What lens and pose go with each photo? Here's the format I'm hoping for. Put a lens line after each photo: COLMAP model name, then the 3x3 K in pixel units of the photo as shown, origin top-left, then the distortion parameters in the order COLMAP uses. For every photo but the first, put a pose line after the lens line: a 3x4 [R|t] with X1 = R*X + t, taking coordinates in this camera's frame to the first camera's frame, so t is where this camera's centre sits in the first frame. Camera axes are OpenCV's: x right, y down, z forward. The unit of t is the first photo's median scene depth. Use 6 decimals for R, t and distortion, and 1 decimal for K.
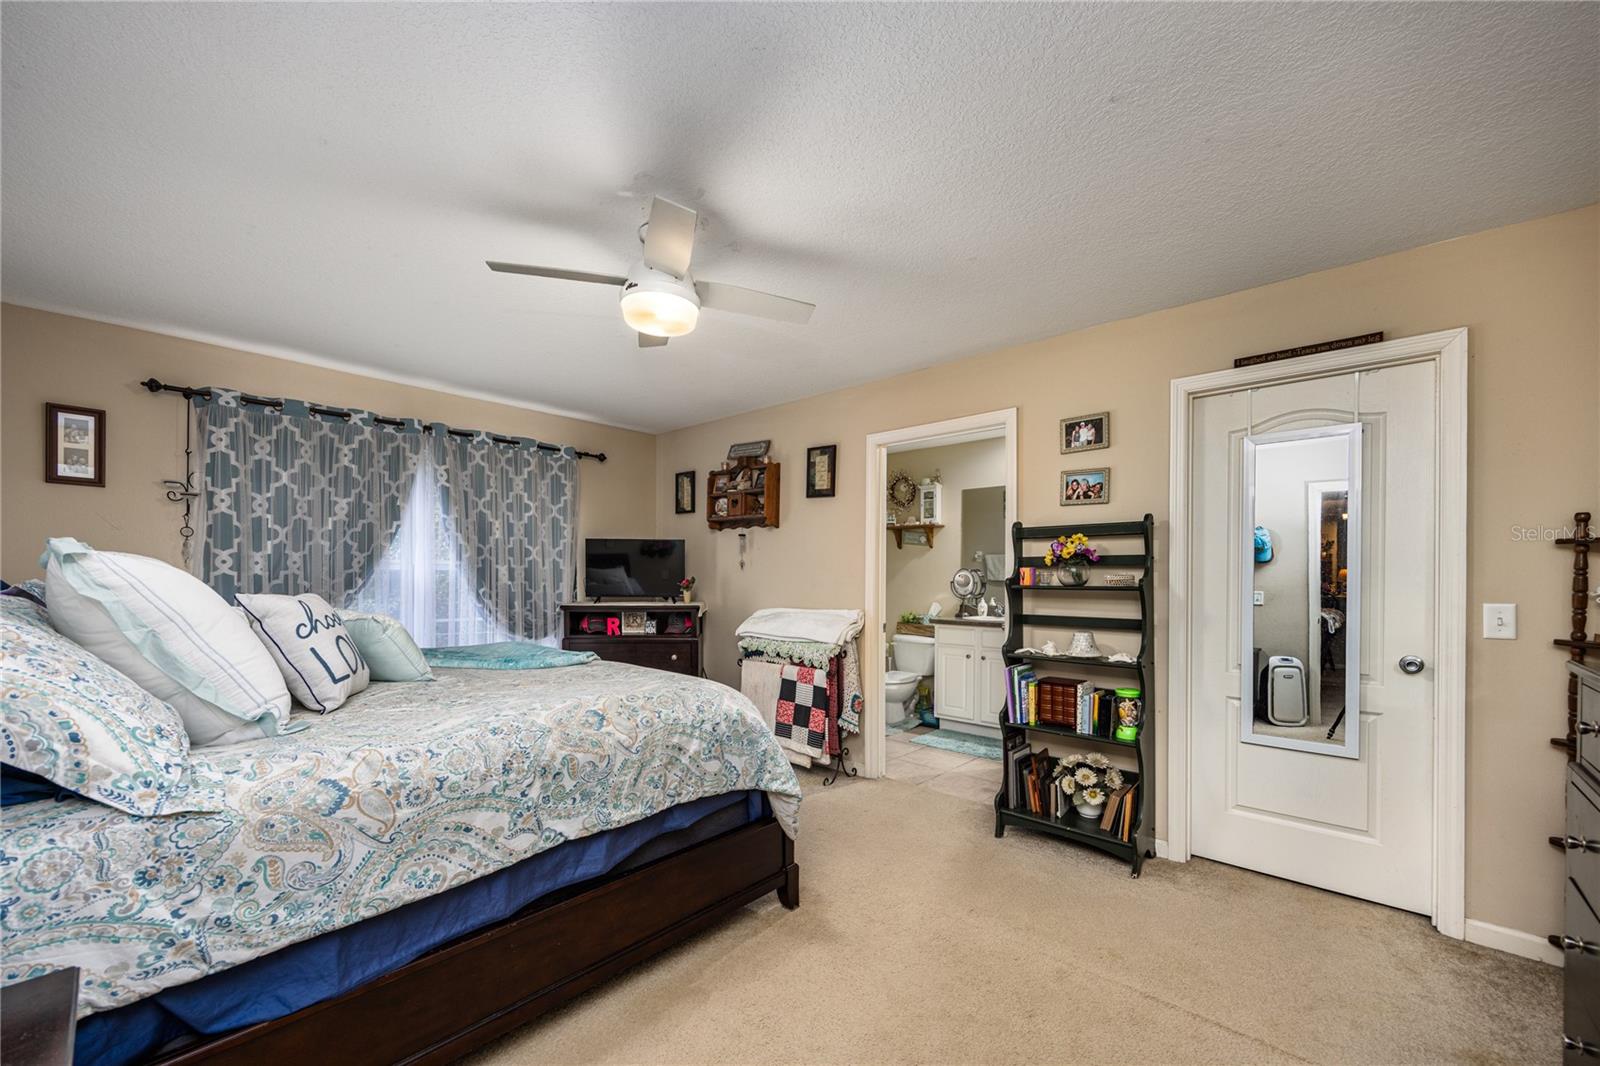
lens RADIAL K [[628.8, 0, 801.3], [0, 628.8, 581.4], [0, 0, 1]] dist [-0.000153, 0.000013]
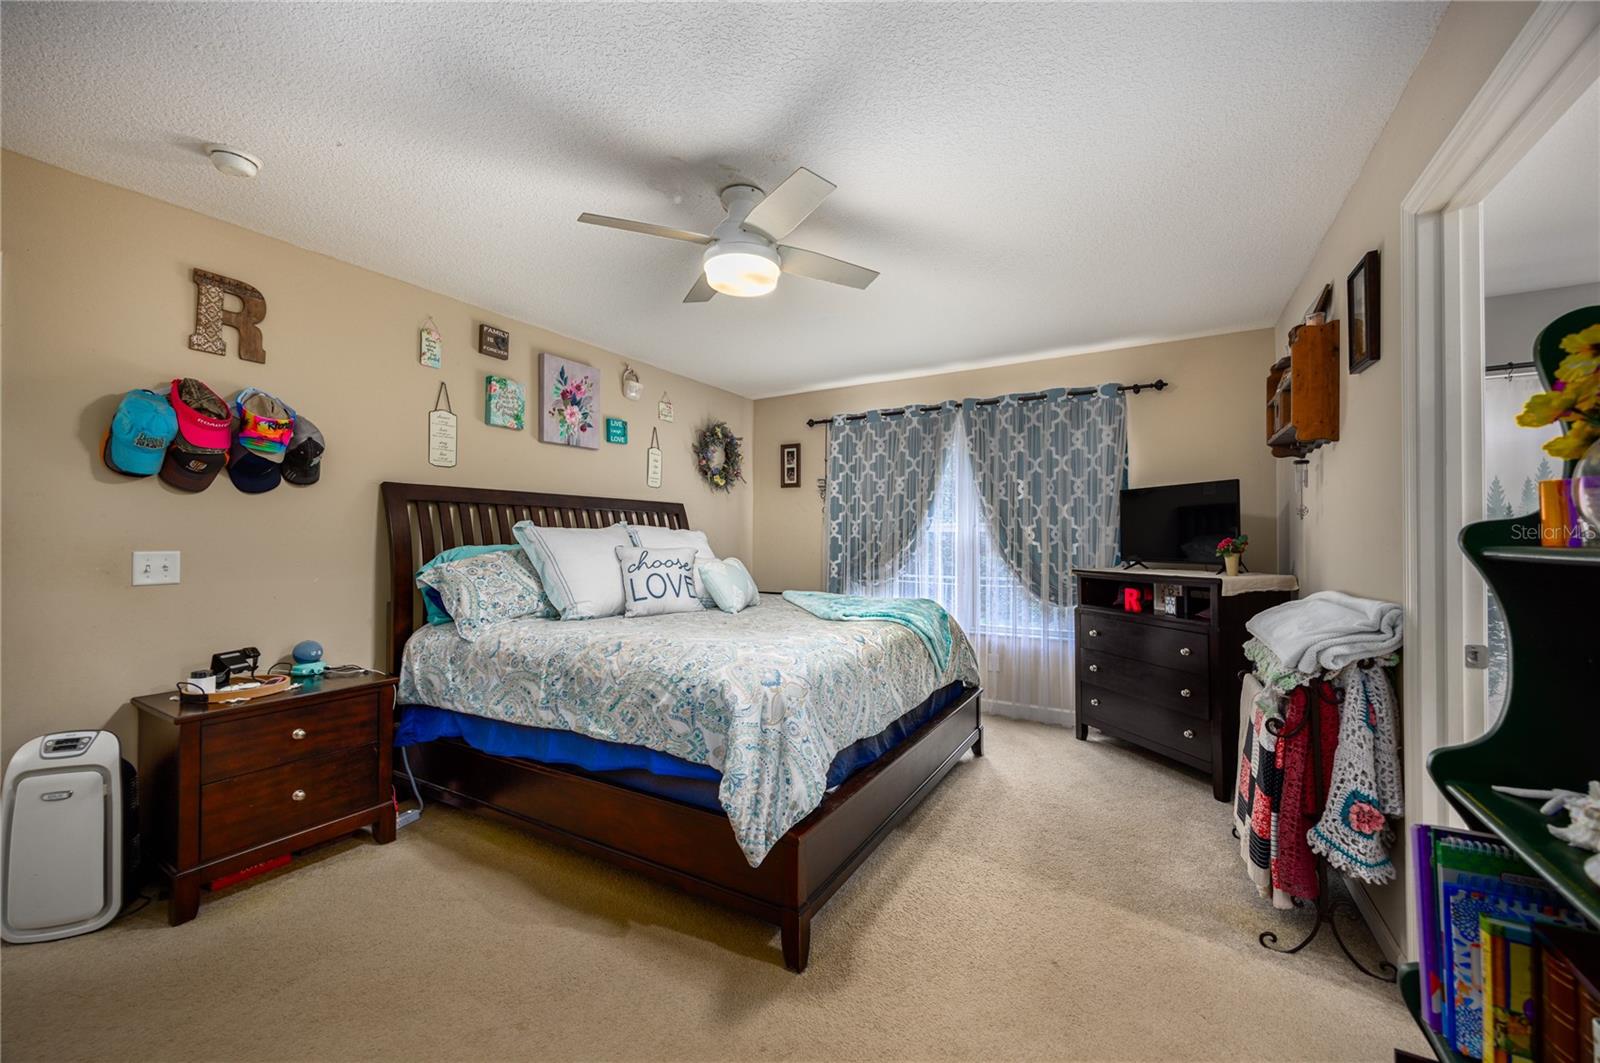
lens RADIAL K [[618.4, 0, 800.6], [0, 618.4, 535.4], [0, 0, 1]] dist [-0.000592, -0.000163]
pose [[0.205322, -0.011870, -0.978622, 0.525728], [-0.005632, 0.999896, -0.013310, 0.005187], [0.978678, 0.008245, 0.205234, 0.615489]]
